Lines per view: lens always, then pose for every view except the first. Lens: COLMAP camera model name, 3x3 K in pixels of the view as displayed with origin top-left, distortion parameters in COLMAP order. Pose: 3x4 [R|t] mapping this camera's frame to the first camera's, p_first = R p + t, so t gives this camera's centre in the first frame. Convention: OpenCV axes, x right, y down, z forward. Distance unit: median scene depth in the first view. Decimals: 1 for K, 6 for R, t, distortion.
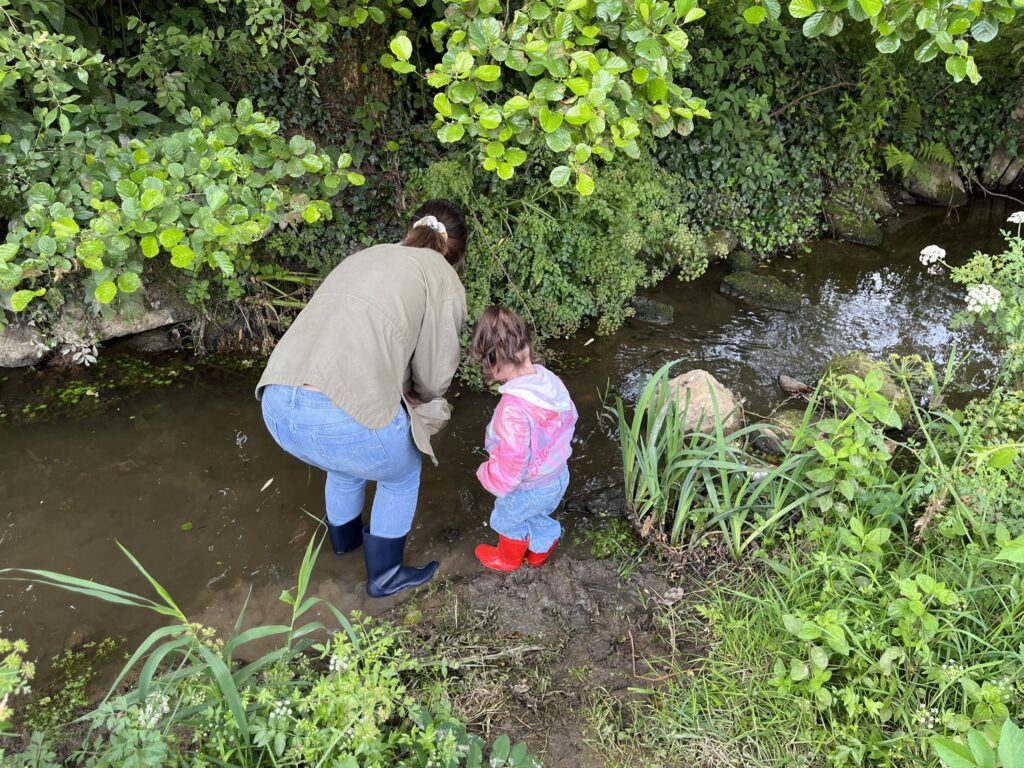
lens RADIAL K [[783.6, 0, 506.6], [0, 783.6, 389.7], [0, 0, 1]] dist [0.062439, -0.082364]
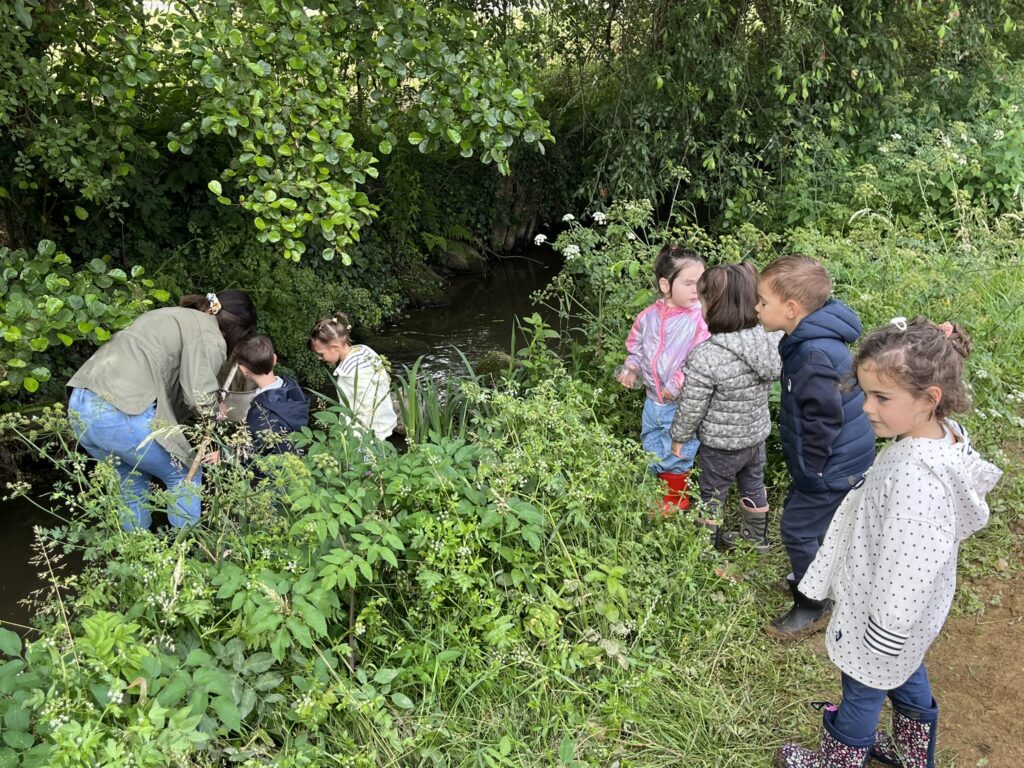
lens RADIAL K [[1079.5, 0, 467.7], [0, 1079.5, 349.5], [0, 0, 1]] dist [0.065828, 0.000000]
pose [[0.821028, -0.214882, 0.528903, -0.935046], [0.353159, 0.919086, -0.174812, 0.420621], [-0.448543, 0.330312, 0.830483, -0.881909]]
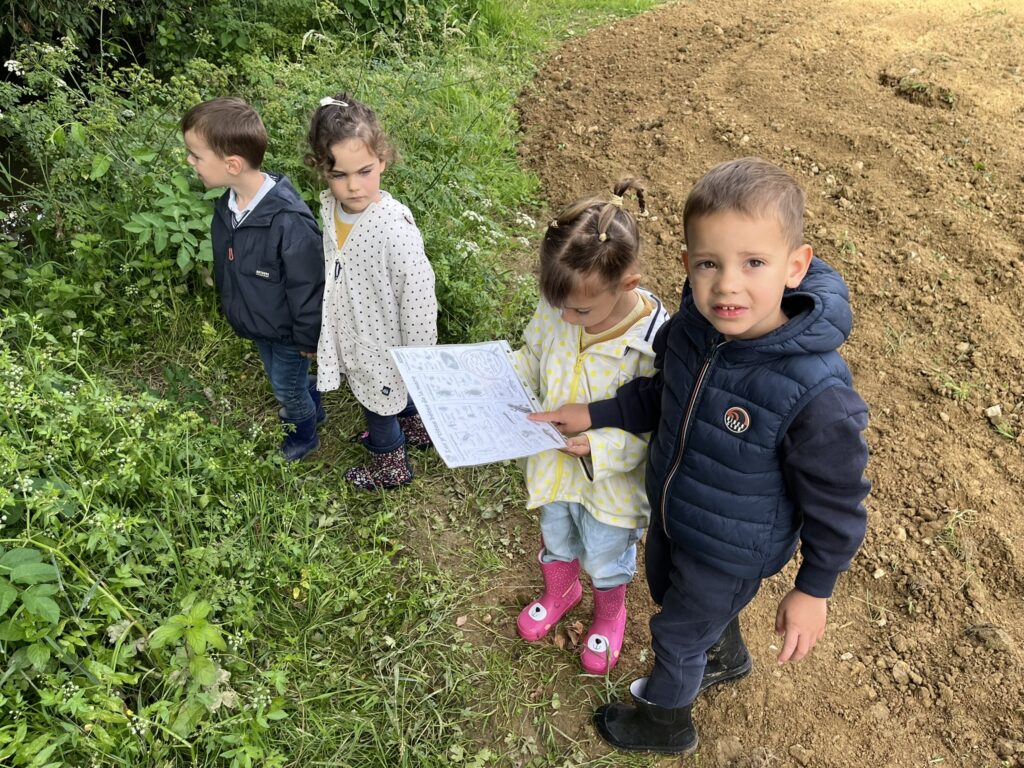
lens RADIAL K [[783.6, 0, 521.6], [0, 783.6, 381.7], [0, 0, 1]] dist [0.062439, -0.082364]
pose [[0.318076, -0.554287, 0.769151, -0.508207], [0.513906, 0.782559, 0.351428, 0.262867], [-0.796698, 0.283490, 0.533765, -0.474448]]
